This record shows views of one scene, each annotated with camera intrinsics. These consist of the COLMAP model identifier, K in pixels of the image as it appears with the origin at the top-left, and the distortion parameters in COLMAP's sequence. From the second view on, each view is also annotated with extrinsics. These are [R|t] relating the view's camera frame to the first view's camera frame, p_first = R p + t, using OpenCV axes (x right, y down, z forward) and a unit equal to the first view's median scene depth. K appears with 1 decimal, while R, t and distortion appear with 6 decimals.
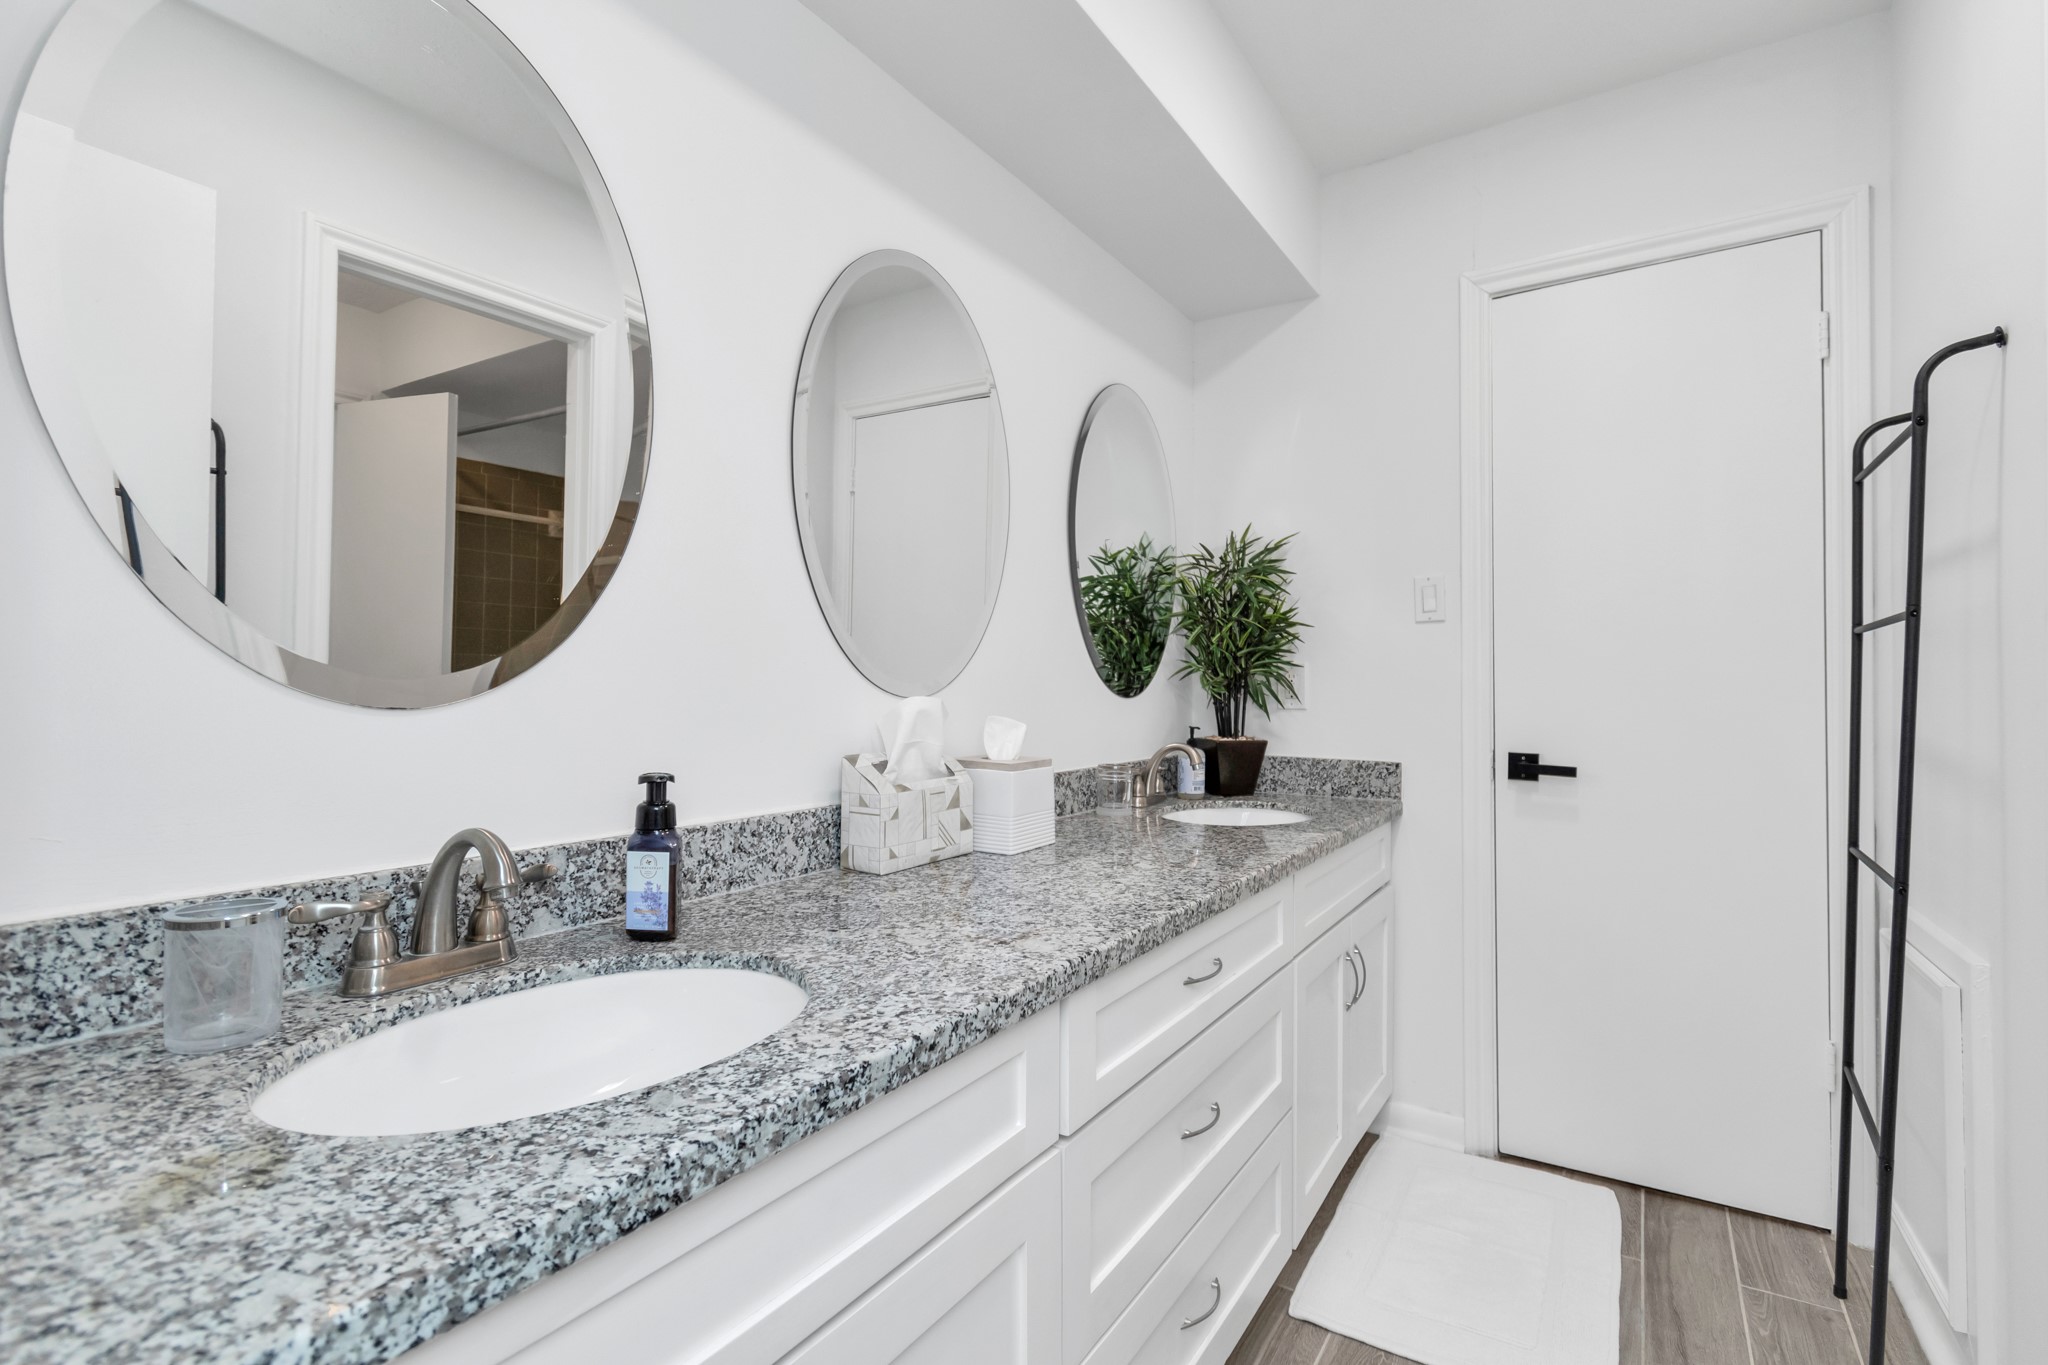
lens RADIAL K [[947.8, 0, 1037.6], [0, 947.8, 683.9], [0, 0, 1]] dist [-0.001615, -0.001208]
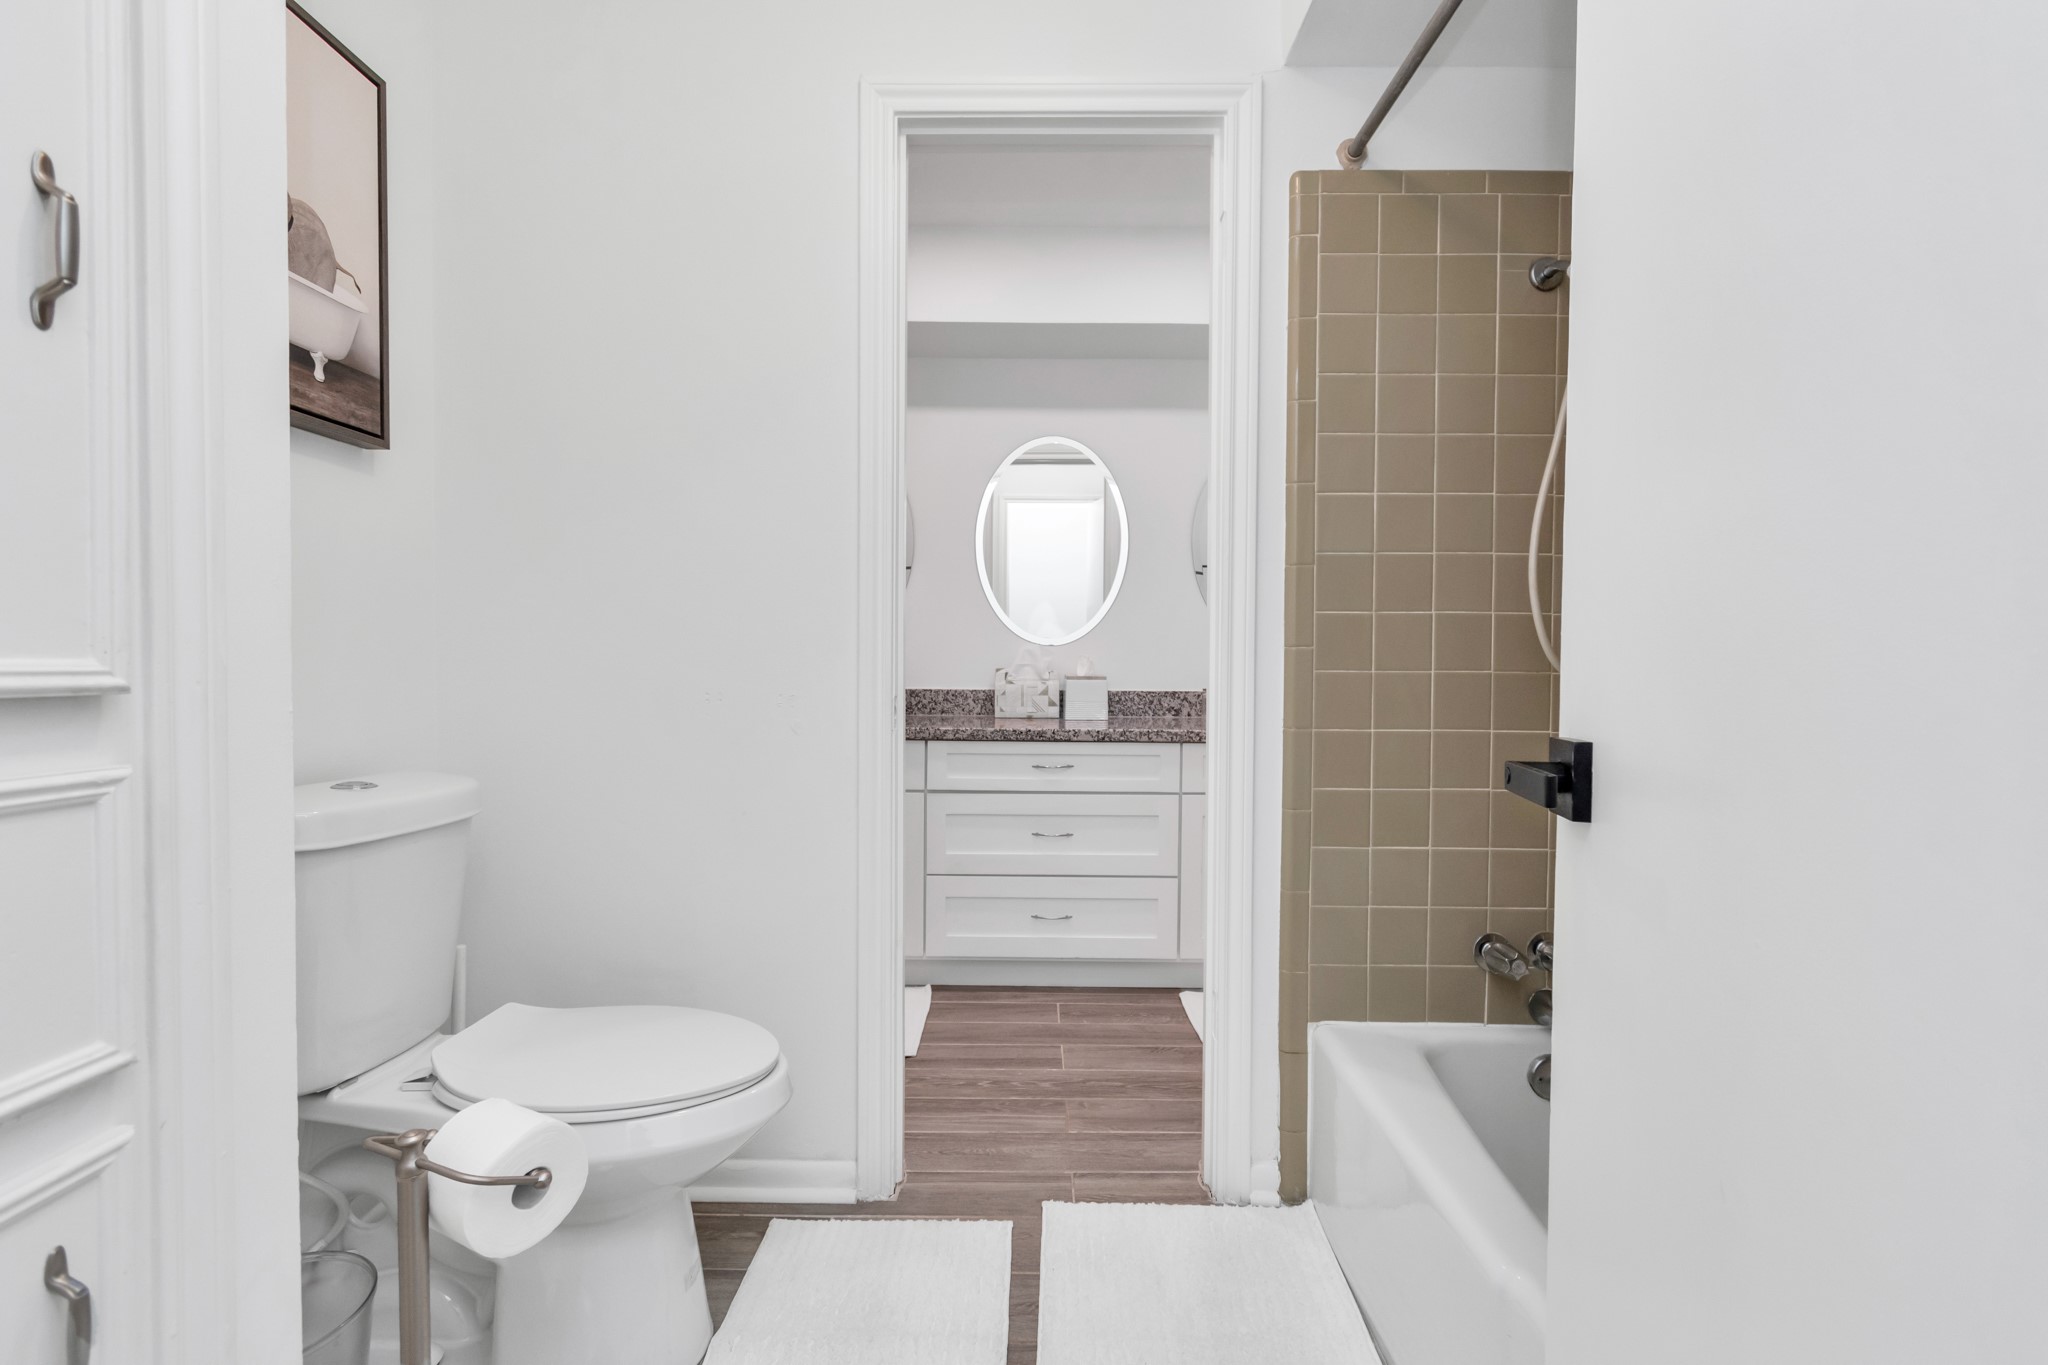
lens RADIAL K [[912.7, 0, 1020.9], [0, 912.7, 679.3], [0, 0, 1]] dist [-0.002508, -0.000711]
pose [[0.521417, 0.020960, -0.853045, 1.967649], [-0.006479, 0.999767, 0.020605, 0.061137], [0.853278, -0.005217, 0.521431, -0.160865]]
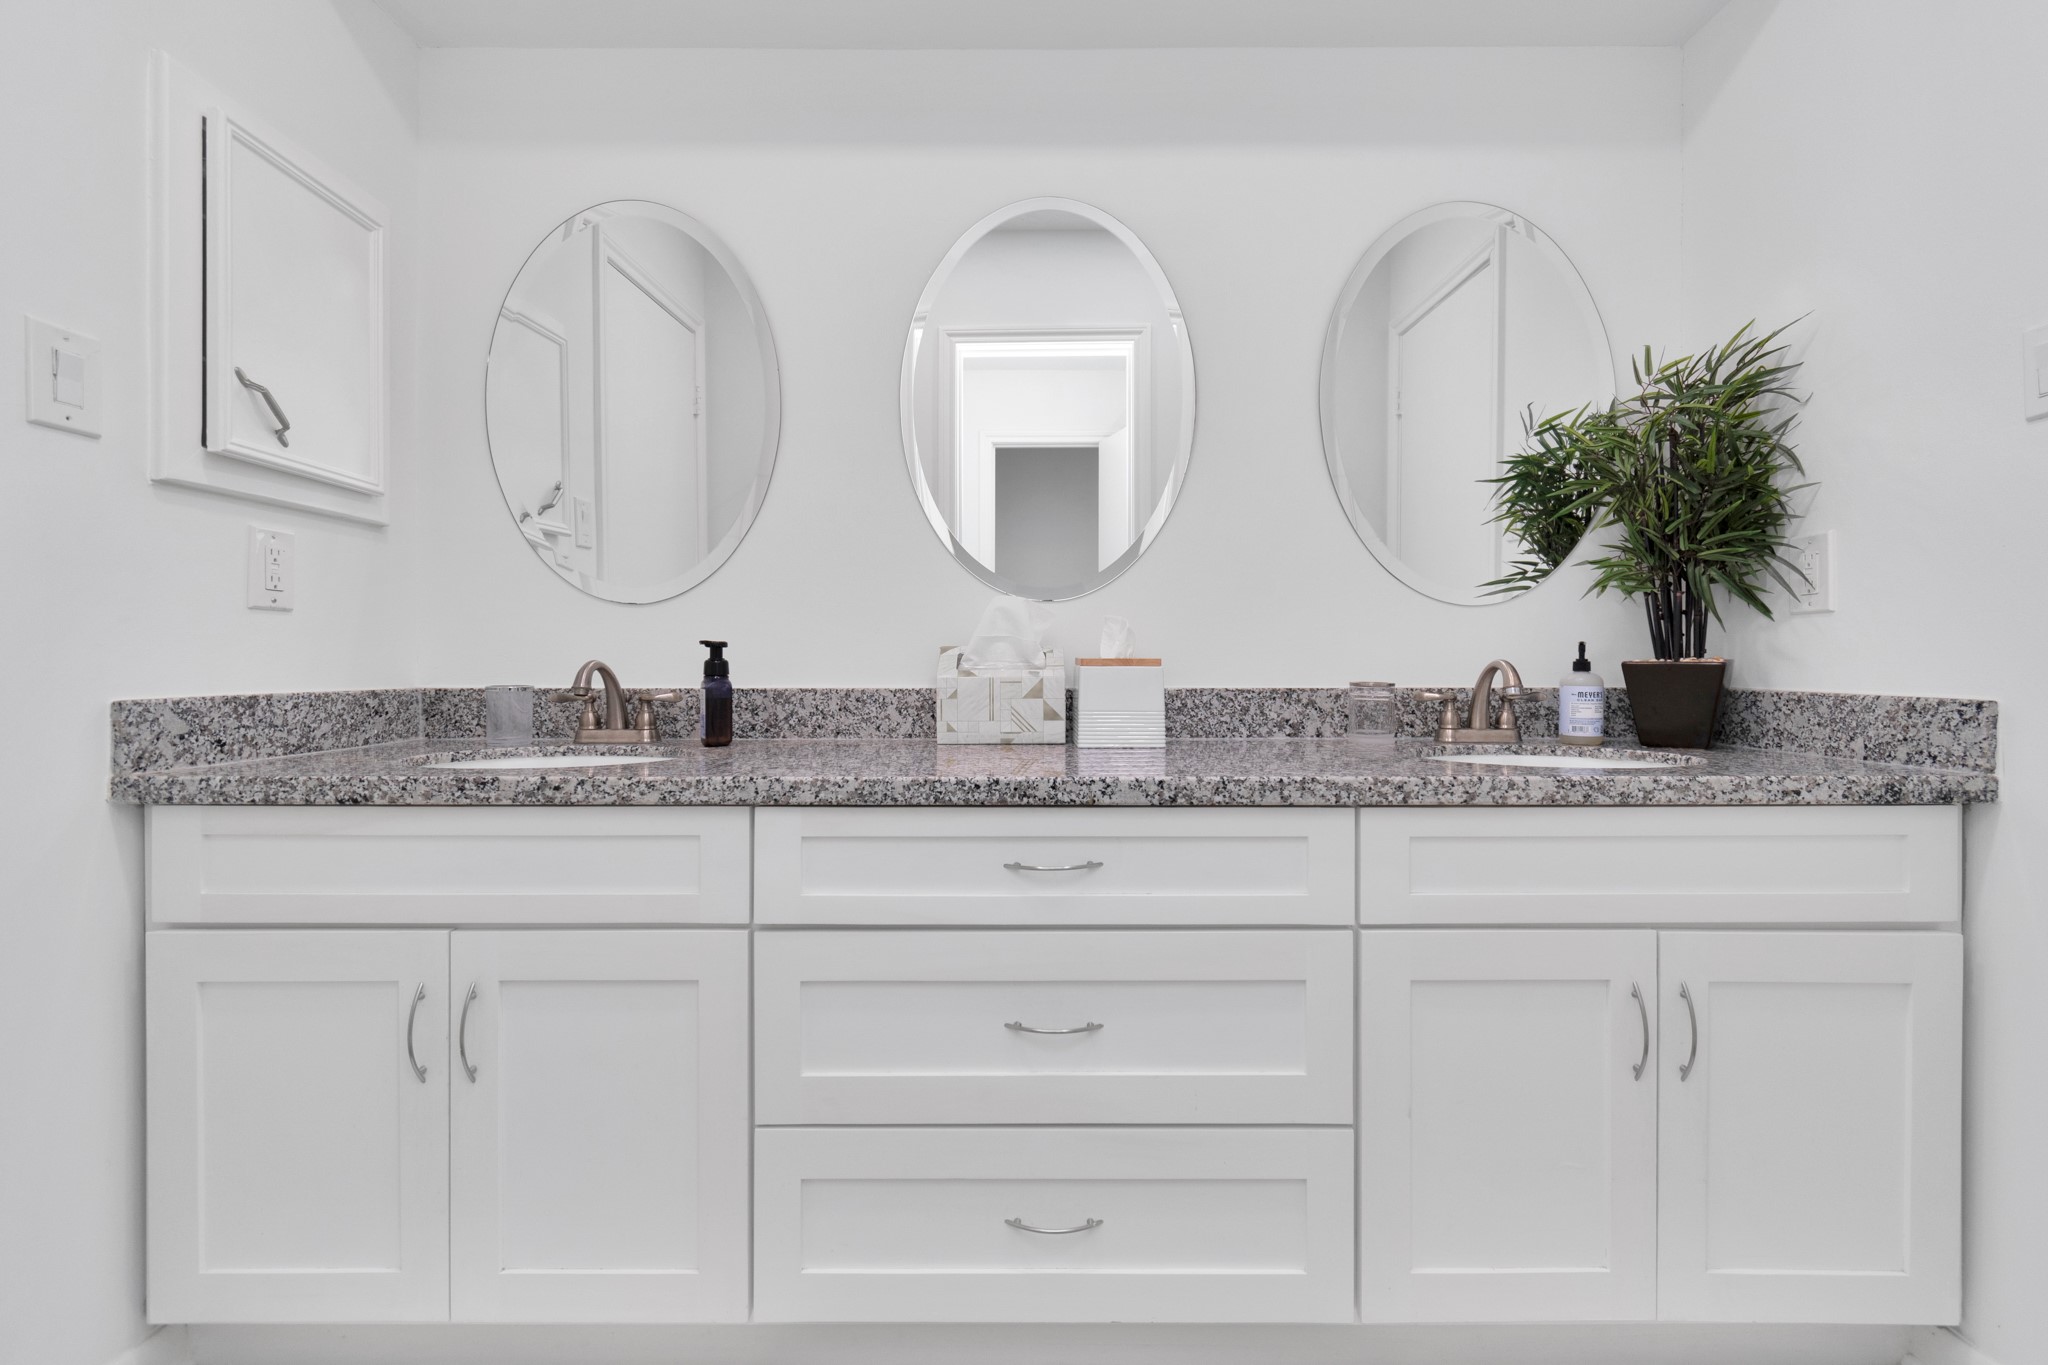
lens RADIAL K [[912.7, 0, 1031.1], [0, 912.7, 670.9], [0, 0, 1]] dist [-0.002508, -0.000711]
pose [[0.529669, 0.001318, -0.848203, 0.936097], [0.001984, 0.999994, 0.002793, 0.114346], [0.848202, -0.003162, 0.529663, 0.523889]]
